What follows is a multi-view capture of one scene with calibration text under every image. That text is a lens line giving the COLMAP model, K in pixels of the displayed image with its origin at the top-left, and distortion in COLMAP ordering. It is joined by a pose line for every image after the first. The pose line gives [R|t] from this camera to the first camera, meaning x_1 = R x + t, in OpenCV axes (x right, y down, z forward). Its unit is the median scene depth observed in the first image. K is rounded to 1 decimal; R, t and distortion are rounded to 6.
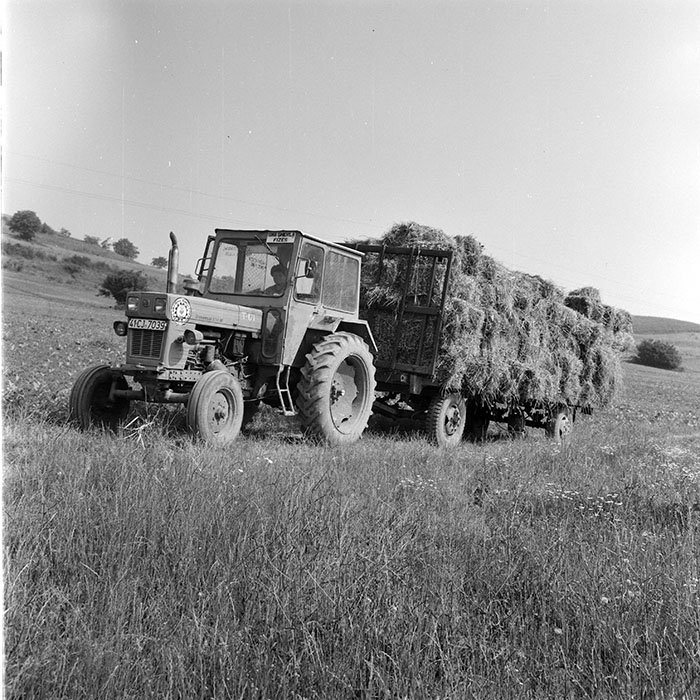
lens RADIAL K [[975.8, 0, 363.2], [0, 975.8, 360.9], [0, 0, 1]] dist [0.034253, 0.088104]
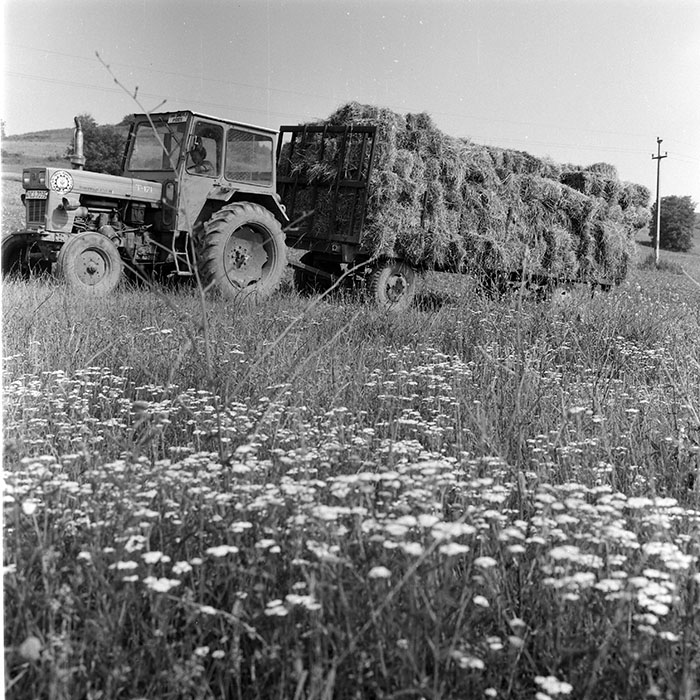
lens RADIAL K [[975.1, 0, 365.4], [0, 975.1, 347.7], [0, 0, 1]] dist [0.063543, -0.053227]
pose [[0.972830, -0.003204, -0.231498, 0.359273], [0.020176, 0.997273, 0.070986, 0.057890], [0.230639, -0.073728, 0.970242, -0.061504]]
